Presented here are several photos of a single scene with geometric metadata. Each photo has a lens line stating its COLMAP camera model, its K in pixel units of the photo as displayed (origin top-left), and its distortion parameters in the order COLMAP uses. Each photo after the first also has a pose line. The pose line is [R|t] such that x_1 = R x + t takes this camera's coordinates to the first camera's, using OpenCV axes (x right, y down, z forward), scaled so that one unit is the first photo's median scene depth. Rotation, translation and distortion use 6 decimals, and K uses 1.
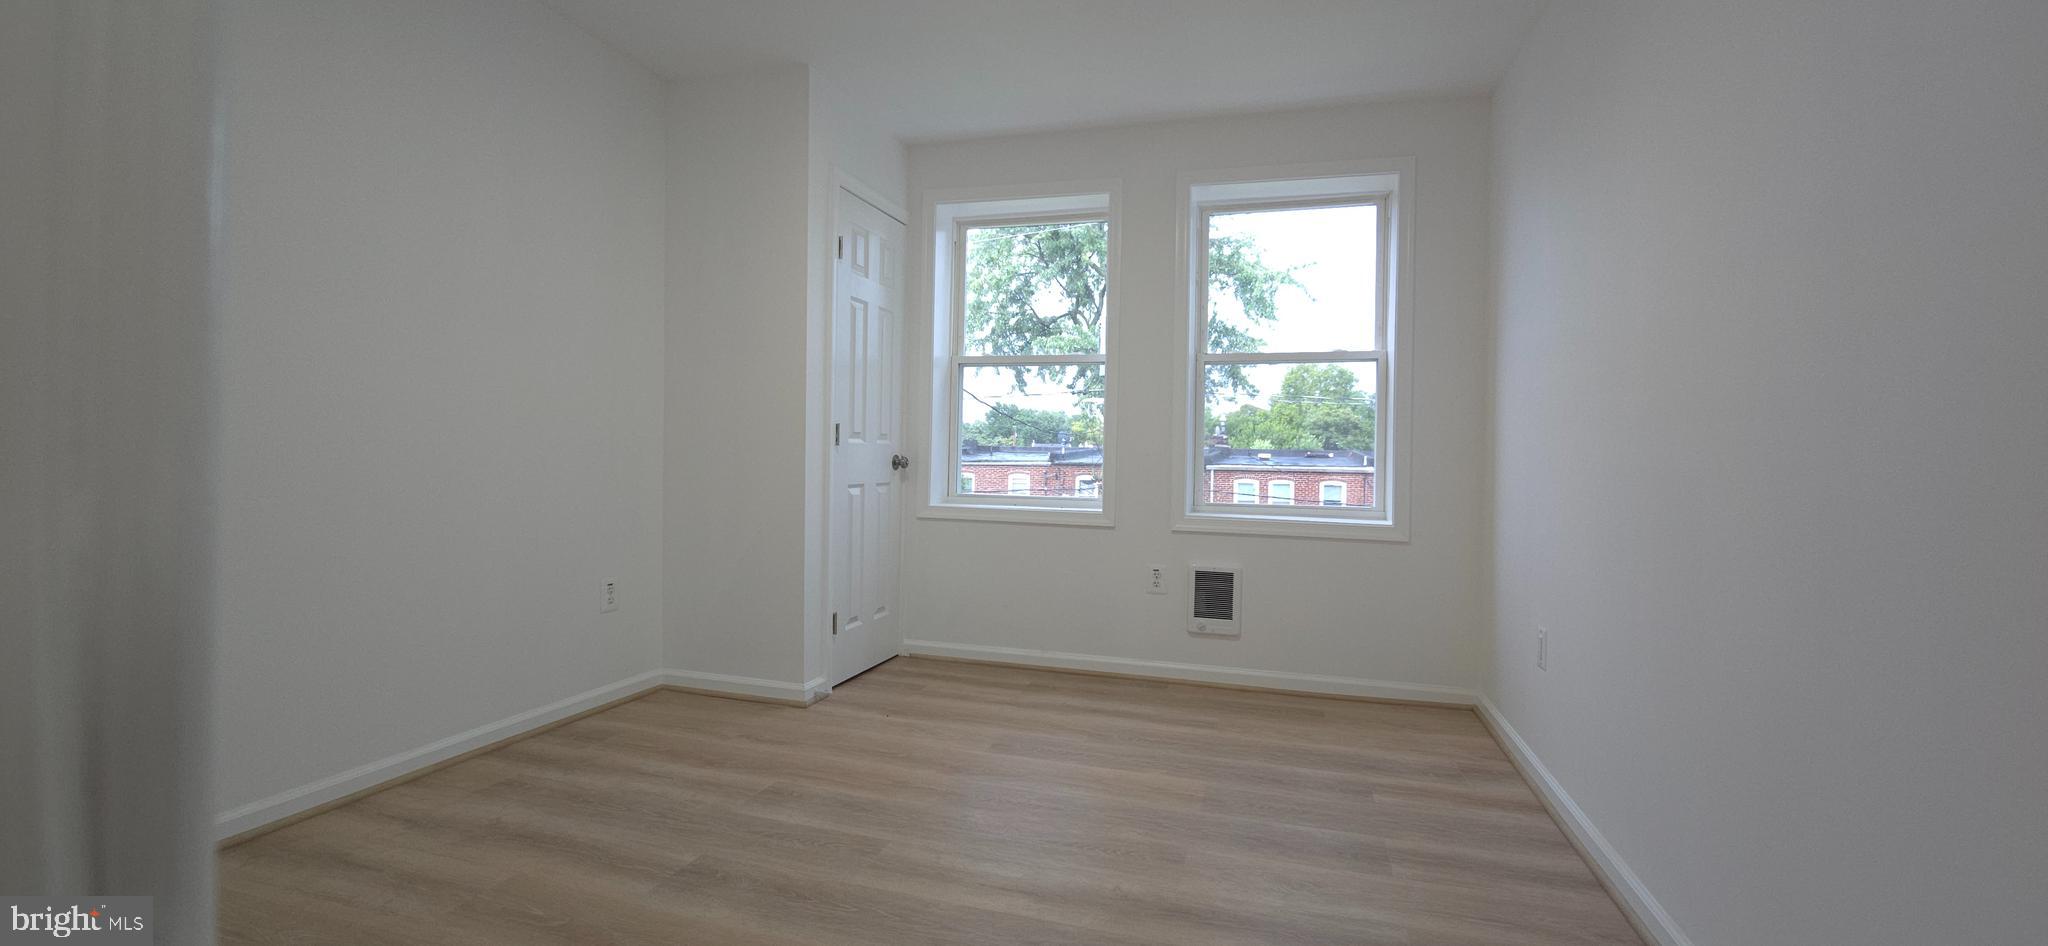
lens RADIAL K [[867.7, 0, 1024.0], [0, 867.7, 473.0], [0, 0, 1]] dist [0.000434, 0.000133]
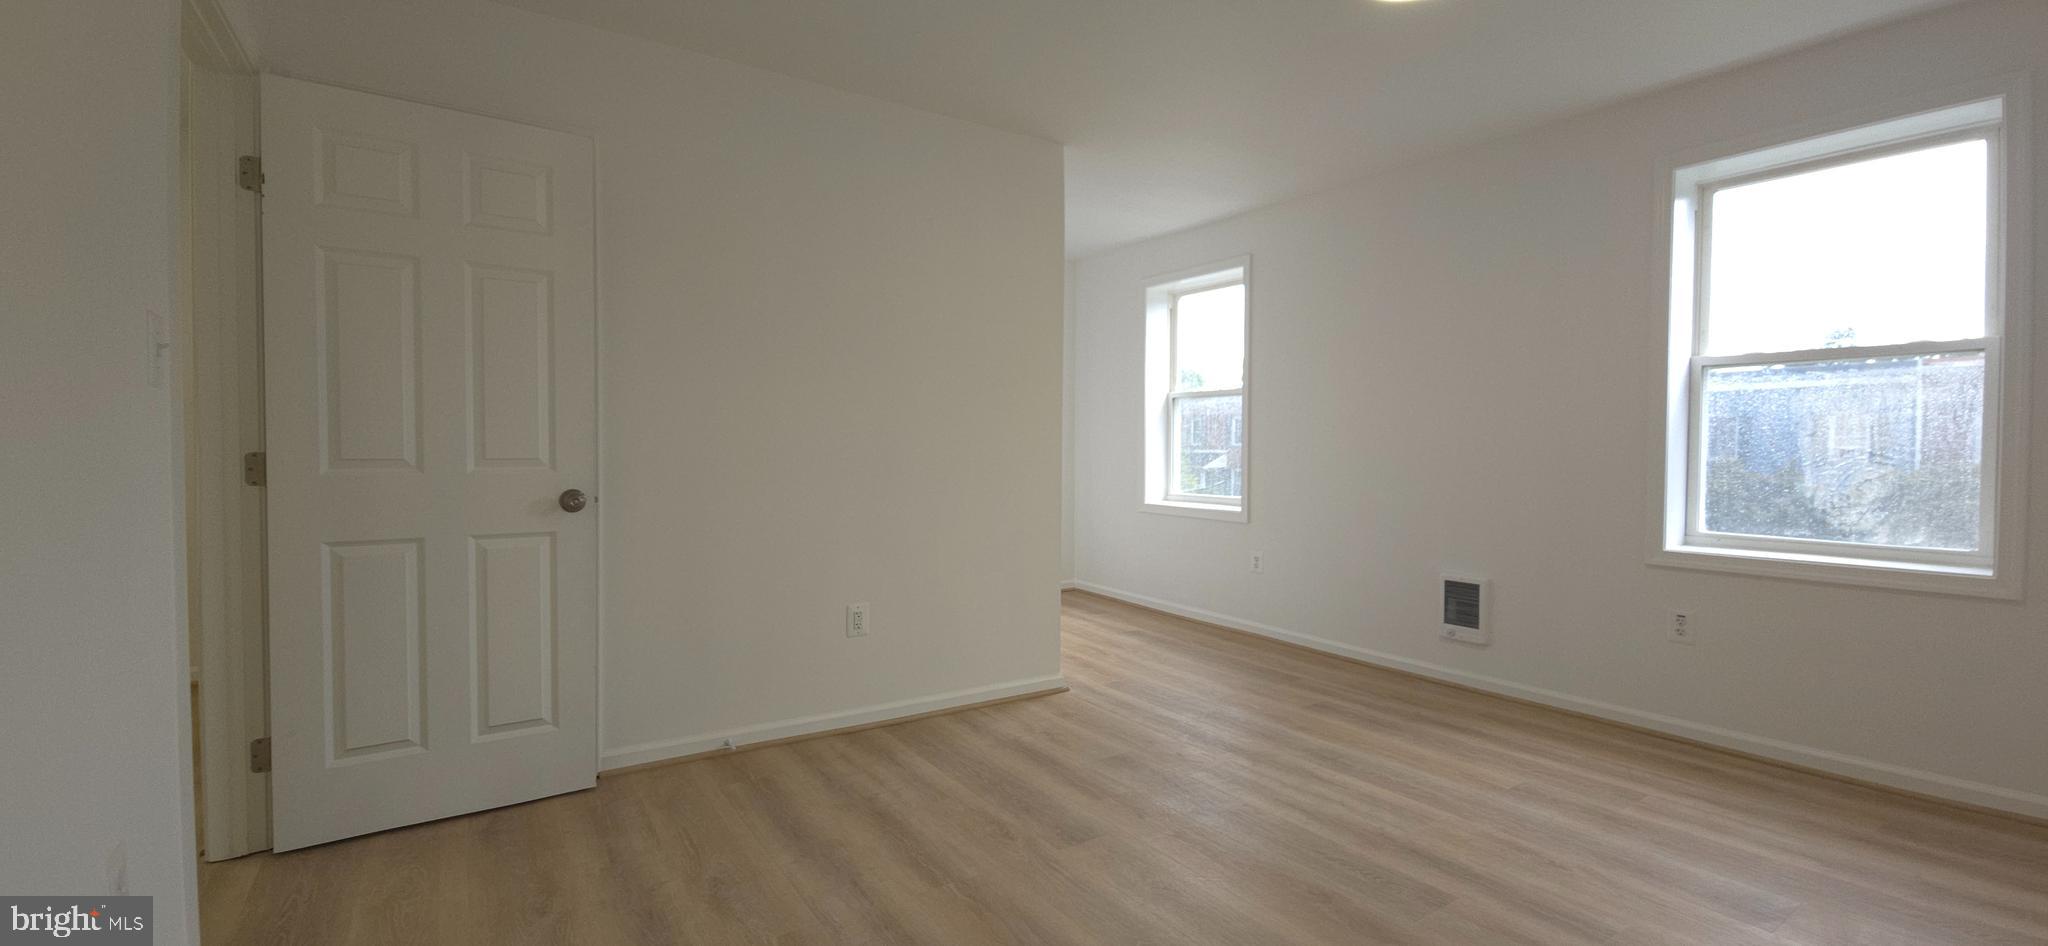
lens RADIAL K [[867.7, 0, 1024.0], [0, 867.7, 473.0], [0, 0, 1]] dist [0.000434, 0.000133]
pose [[0.781670, 0.007076, -0.623651, 0.255259], [-0.025105, 0.999482, -0.020125, 0.009681], [0.623186, 0.031388, 0.781443, -0.086433]]
